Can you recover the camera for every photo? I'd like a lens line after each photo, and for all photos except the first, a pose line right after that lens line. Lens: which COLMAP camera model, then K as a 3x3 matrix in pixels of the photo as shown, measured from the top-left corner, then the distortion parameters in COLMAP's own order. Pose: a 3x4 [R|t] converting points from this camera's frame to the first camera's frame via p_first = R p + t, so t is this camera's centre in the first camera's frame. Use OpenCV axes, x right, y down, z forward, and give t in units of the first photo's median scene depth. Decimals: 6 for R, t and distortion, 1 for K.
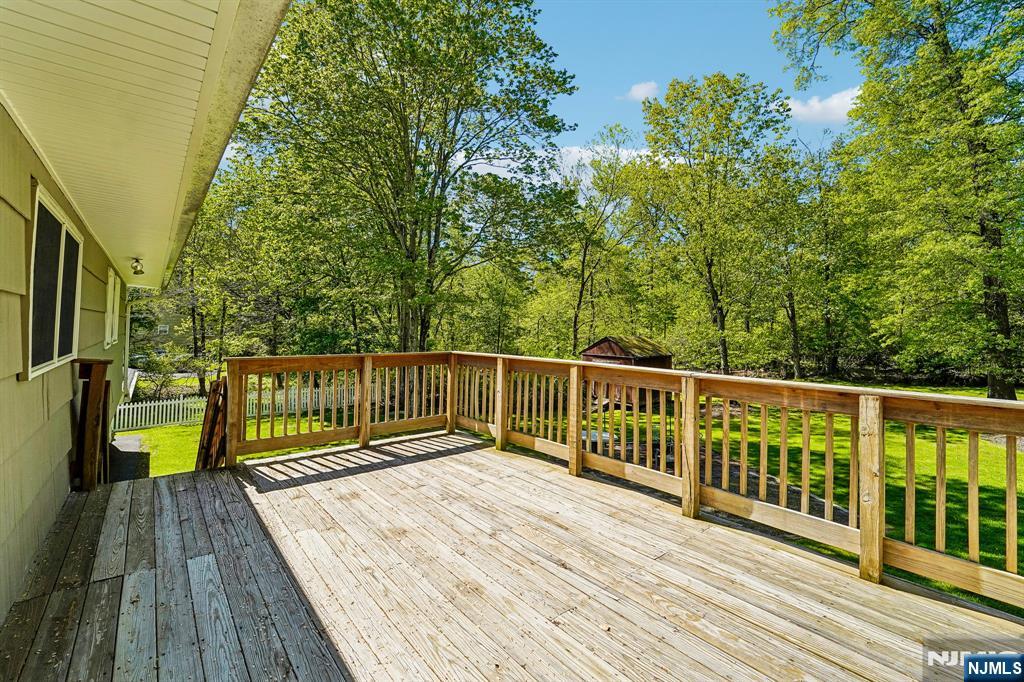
lens RADIAL K [[432.3, 0, 506.5], [0, 432.3, 333.8], [0, 0, 1]] dist [-0.017247, -0.001794]
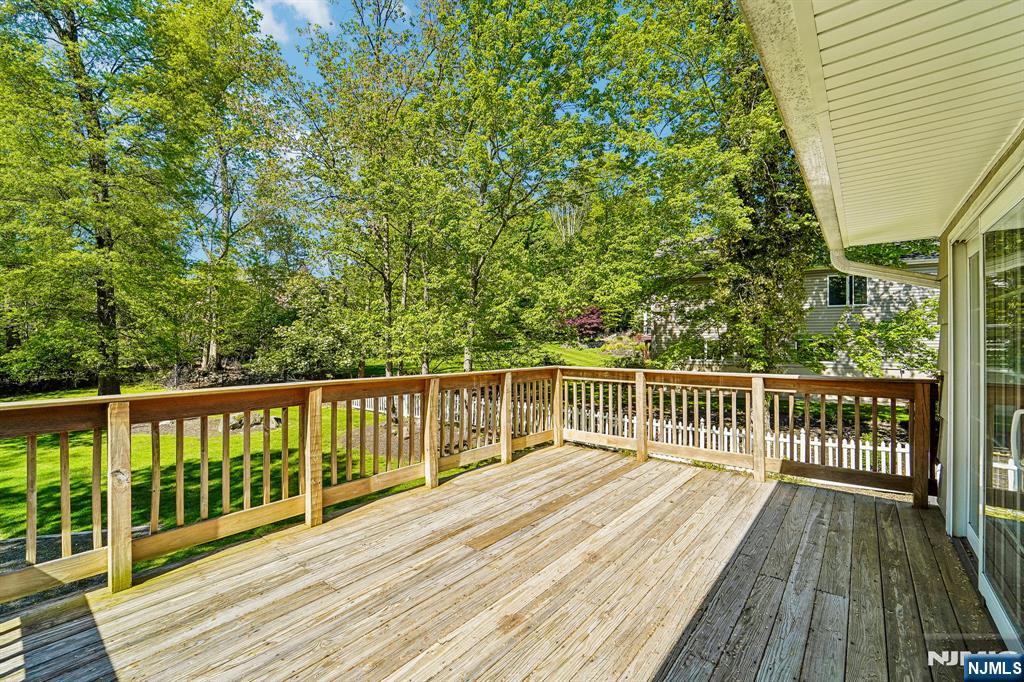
lens RADIAL K [[432.3, 0, 506.2], [0, 432.3, 342.7], [0, 0, 1]] dist [-0.017247, -0.001794]
pose [[-0.185190, -0.016086, 0.982571, -0.686675], [0.002137, 0.999857, 0.016772, -0.018052], [-0.982700, 0.005206, -0.185129, 0.816549]]
